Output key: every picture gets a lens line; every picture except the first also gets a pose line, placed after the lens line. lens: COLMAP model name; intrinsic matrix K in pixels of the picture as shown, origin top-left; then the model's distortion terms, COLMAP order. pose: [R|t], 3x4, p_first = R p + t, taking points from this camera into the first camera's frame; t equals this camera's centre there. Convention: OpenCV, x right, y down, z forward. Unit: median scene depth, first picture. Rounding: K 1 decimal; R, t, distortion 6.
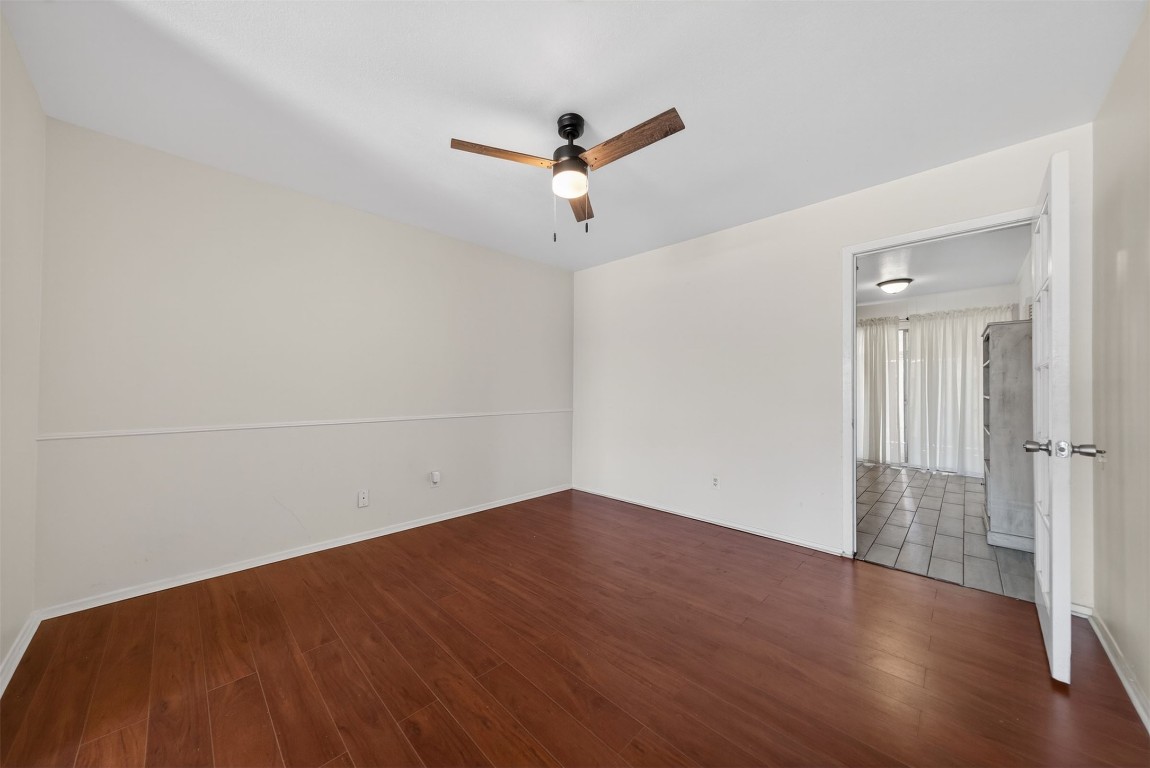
lens RADIAL K [[392.4, 0, 571.5], [0, 392.4, 388.6], [0, 0, 1]] dist [0.000468, 0.000028]
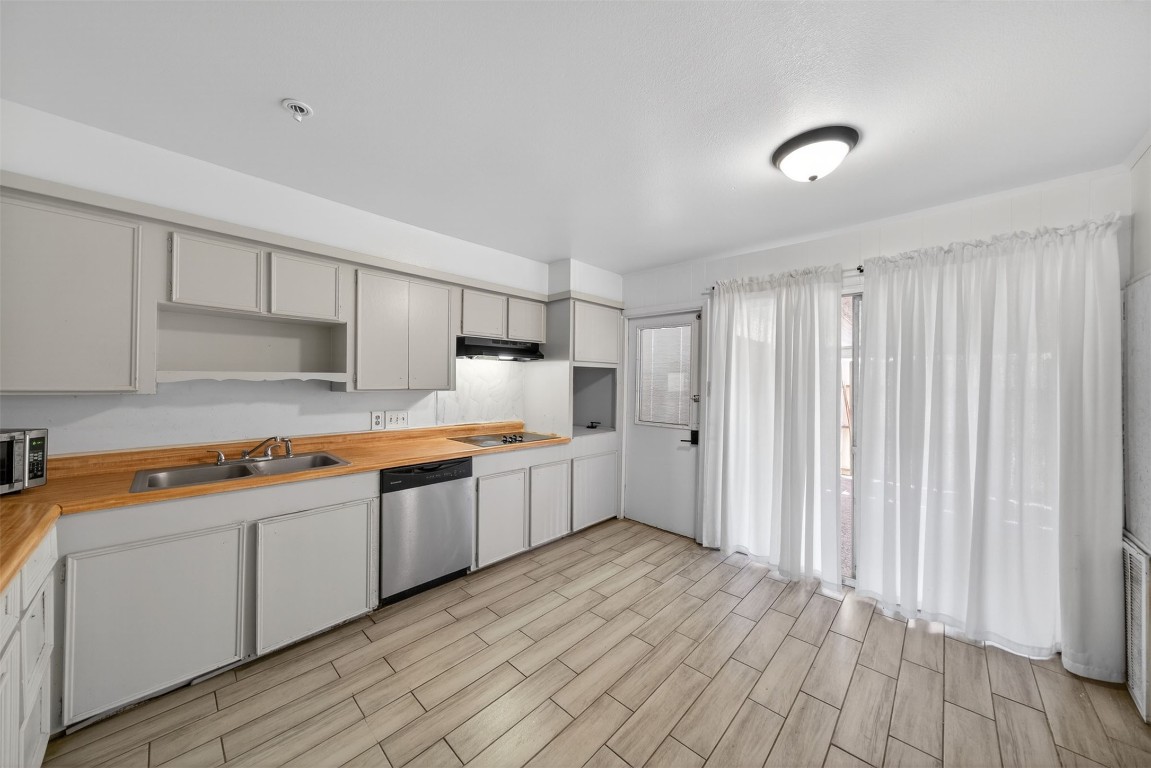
lens RADIAL K [[393.1, 0, 565.1], [0, 393.1, 379.2], [0, 0, 1]] dist [0.000270, 0.000054]
pose [[0.999733, 0.006493, 0.022183, 0.510937], [-0.006535, 0.999977, 0.001811, -0.048153], [-0.022170, -0.001956, 0.999752, 0.556989]]
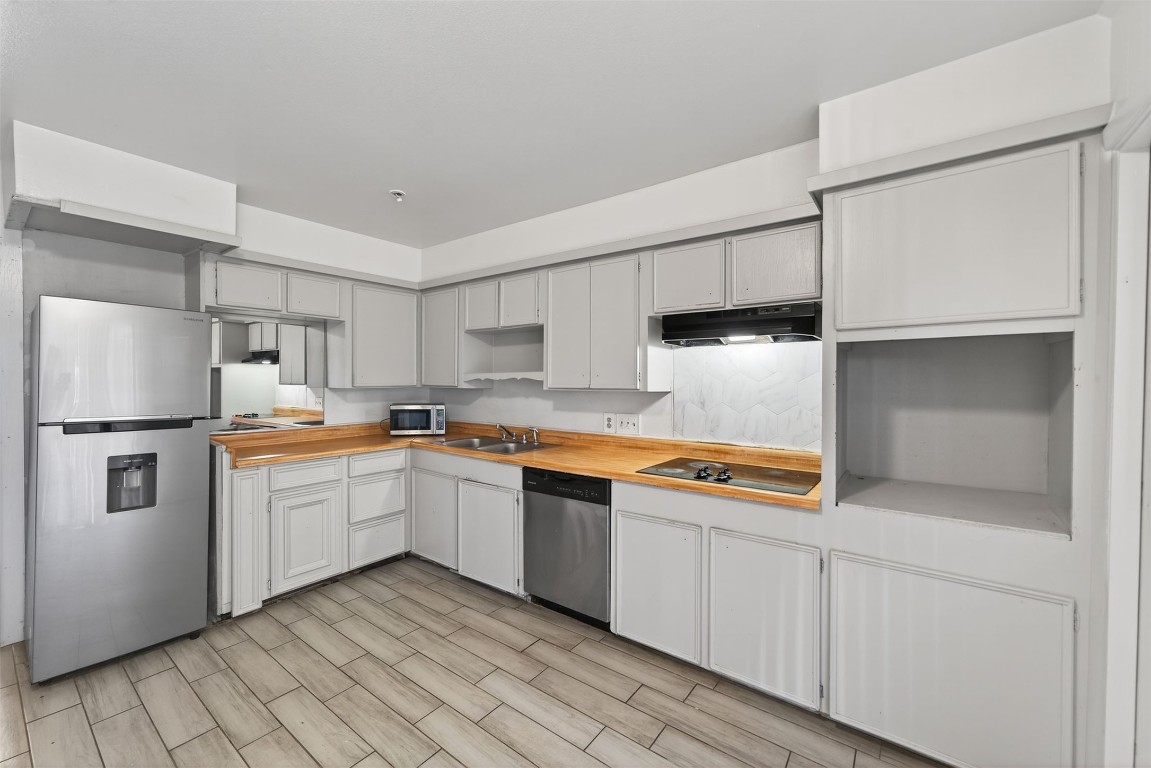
lens RADIAL K [[457.4, 0, 575.5], [0, 457.4, 384.0], [0, 0, 1]] dist [-0.028735, 0.000140]
pose [[0.147552, 0.004517, -0.989044, 1.054640], [0.007380, 0.999957, 0.005668, -0.037398], [0.989027, -0.008136, 0.147512, 1.255475]]
